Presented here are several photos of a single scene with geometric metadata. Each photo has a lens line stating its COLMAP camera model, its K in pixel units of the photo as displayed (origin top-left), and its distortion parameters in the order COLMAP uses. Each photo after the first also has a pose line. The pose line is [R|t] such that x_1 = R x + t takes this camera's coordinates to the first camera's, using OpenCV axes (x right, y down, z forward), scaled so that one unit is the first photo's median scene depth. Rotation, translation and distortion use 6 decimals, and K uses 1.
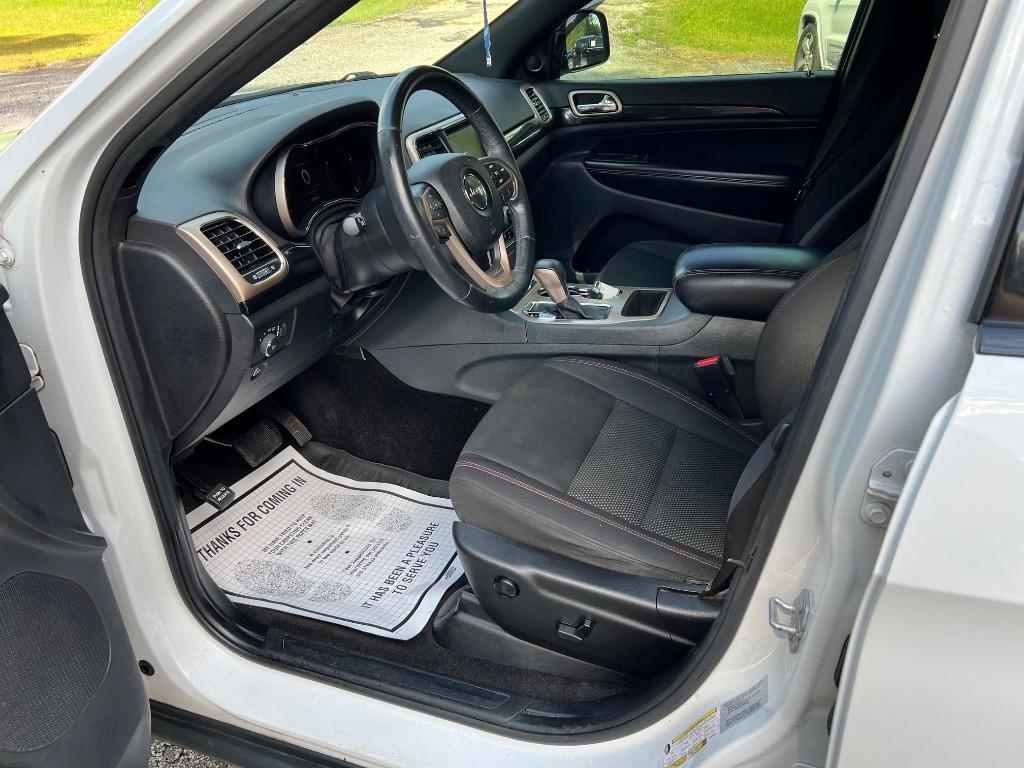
lens RADIAL K [[774.4, 0, 512.0], [0, 774.4, 384.0], [0, 0, 1]] dist [0.040992, -0.038981]
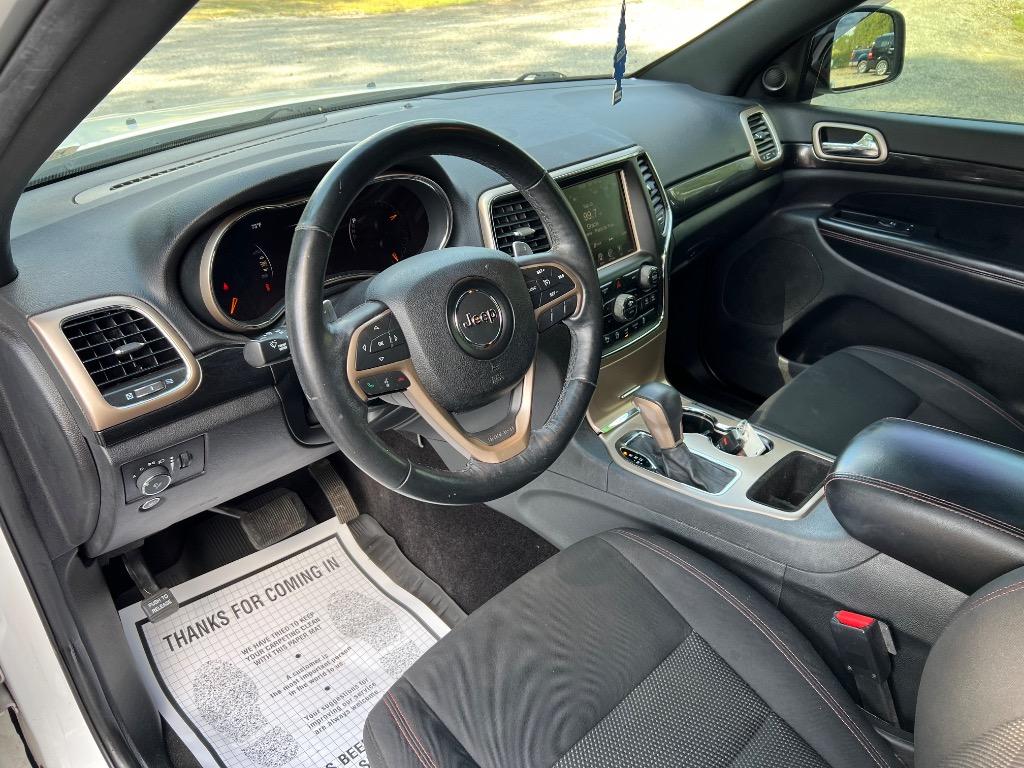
lens RADIAL K [[774.4, 0, 512.0], [0, 774.4, 384.0], [0, 0, 1]] dist [0.040992, -0.038981]
pose [[0.913858, 0.224785, -0.338134, 0.162533], [-0.209320, 0.974399, 0.082041, -0.194480], [0.347919, -0.004196, 0.937515, 0.307170]]
